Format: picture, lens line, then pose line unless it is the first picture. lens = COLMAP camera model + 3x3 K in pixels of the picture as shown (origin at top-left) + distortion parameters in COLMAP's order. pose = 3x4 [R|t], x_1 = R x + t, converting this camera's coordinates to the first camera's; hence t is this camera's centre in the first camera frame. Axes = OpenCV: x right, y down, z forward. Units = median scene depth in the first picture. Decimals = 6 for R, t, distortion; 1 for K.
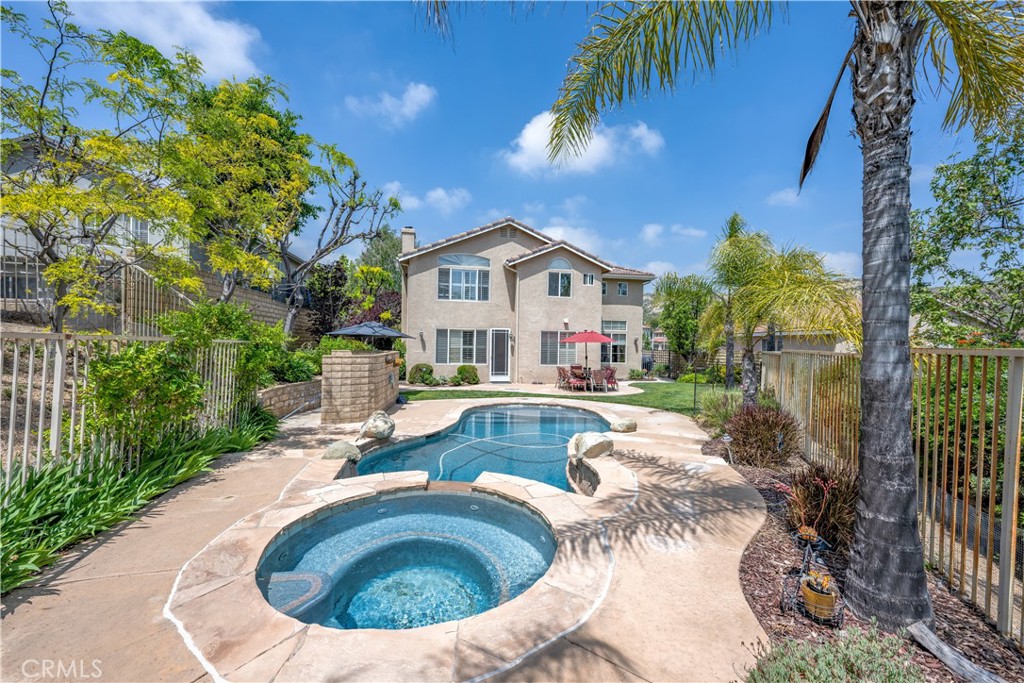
lens RADIAL K [[413.0, 0, 511.4], [0, 413.0, 341.2], [0, 0, 1]] dist [-0.001256, 0.000453]
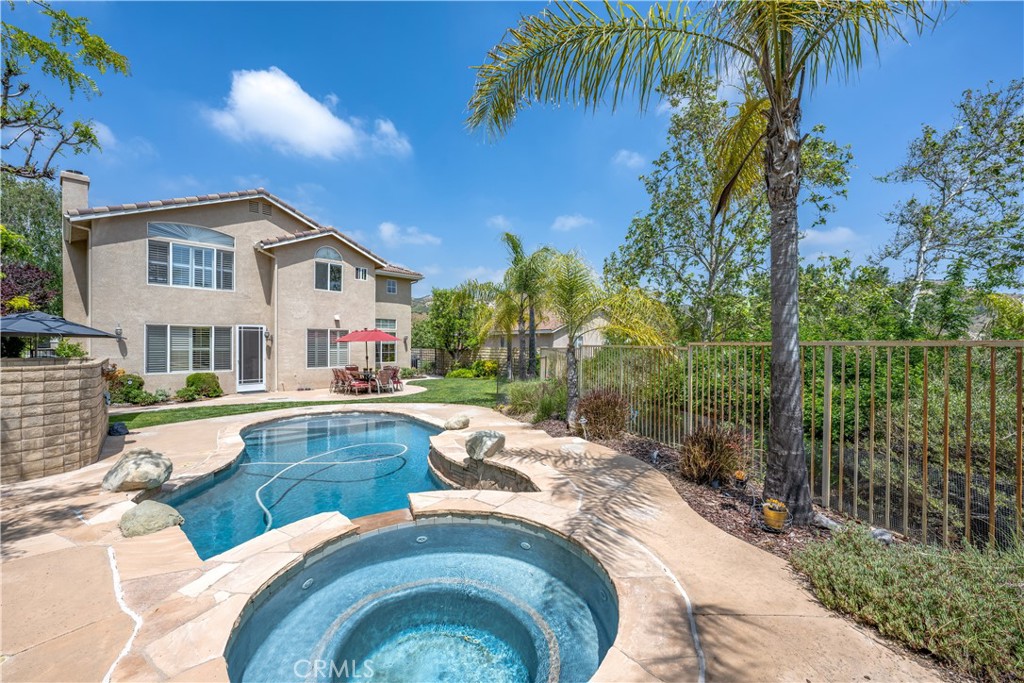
lens RADIAL K [[413.0, 0, 511.8], [0, 413.0, 339.7], [0, 0, 1]] dist [-0.001256, 0.000453]
pose [[0.797624, -0.007866, 0.603104, -0.109585], [0.008311, 0.999963, 0.002050, -0.000148], [-0.603098, 0.003377, 0.797660, 0.052824]]
